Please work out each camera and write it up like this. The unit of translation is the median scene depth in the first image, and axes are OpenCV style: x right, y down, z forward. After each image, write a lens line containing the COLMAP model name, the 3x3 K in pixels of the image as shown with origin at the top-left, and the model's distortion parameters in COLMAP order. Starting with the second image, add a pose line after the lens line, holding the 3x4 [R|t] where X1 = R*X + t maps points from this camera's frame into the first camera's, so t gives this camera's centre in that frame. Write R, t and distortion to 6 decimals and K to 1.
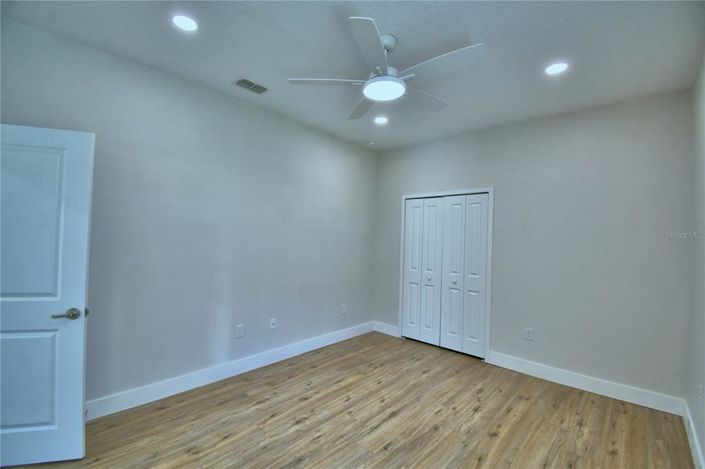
lens RADIAL K [[309.2, 0, 356.6], [0, 309.2, 223.0], [0, 0, 1]] dist [-0.019333, -0.005971]
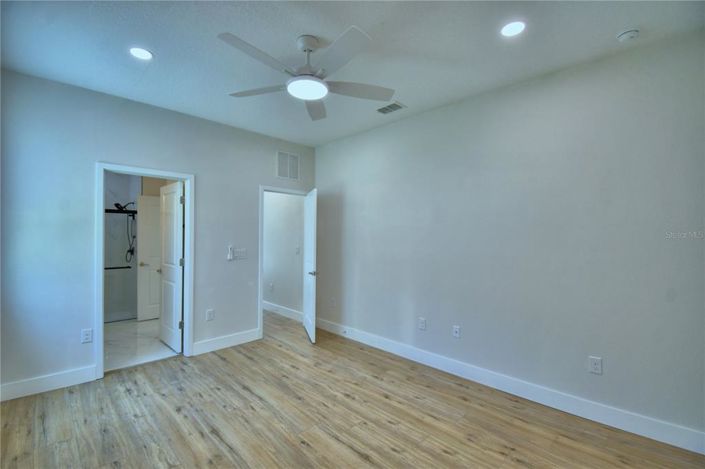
lens RADIAL K [[309.2, 0, 354.0], [0, 309.2, 233.9], [0, 0, 1]] dist [-0.019333, -0.005971]
pose [[-0.029327, -0.021754, -0.999333, 0.837596], [0.024683, 0.999443, -0.022480, 0.054220], [0.999265, -0.025326, -0.028773, 0.908956]]
